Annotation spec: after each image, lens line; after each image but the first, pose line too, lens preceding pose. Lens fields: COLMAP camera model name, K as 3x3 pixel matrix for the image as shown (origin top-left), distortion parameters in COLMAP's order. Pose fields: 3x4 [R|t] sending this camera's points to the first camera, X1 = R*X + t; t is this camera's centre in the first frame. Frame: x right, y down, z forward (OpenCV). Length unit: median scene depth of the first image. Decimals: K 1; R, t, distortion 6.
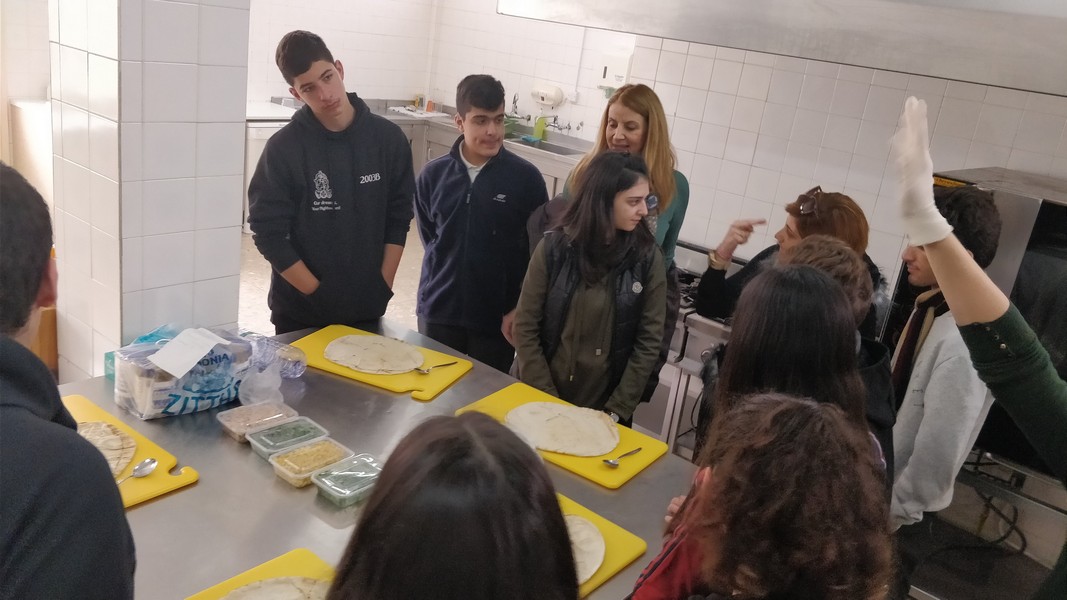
lens RADIAL K [[866.9, 0, 533.5], [0, 866.9, 300.0], [0, 0, 1]] dist [-0.001279, -0.000955]
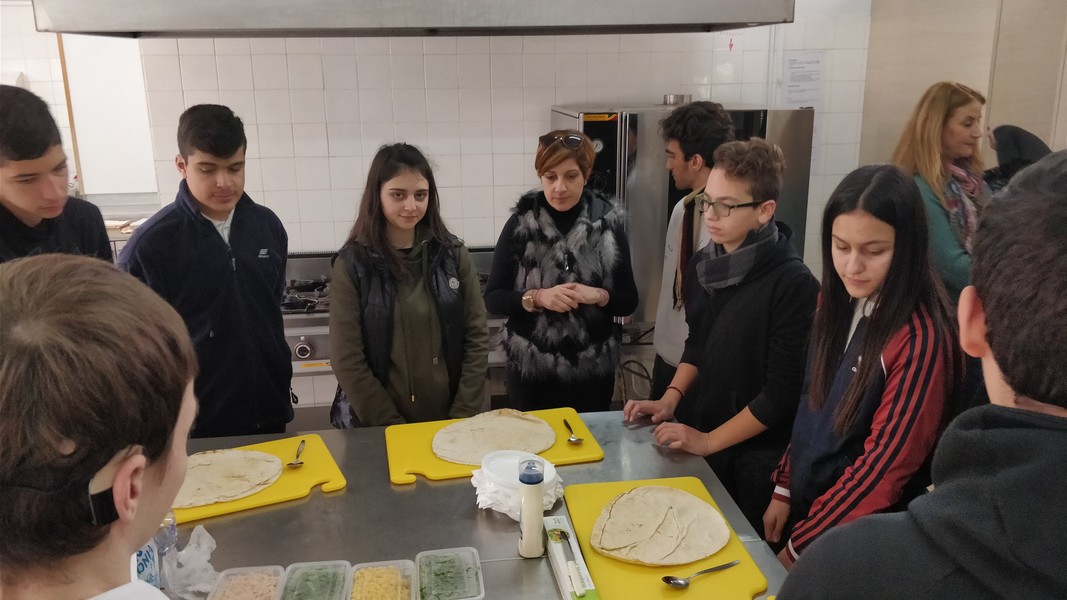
lens RADIAL K [[866.9, 0, 533.5], [0, 866.9, 300.0], [0, 0, 1]] dist [-0.001279, -0.000955]
pose [[0.668951, -0.335252, 0.663408, -0.470238], [0.329861, 0.933706, 0.139228, -0.102395], [-0.666105, 0.125696, 0.735190, 0.229066]]
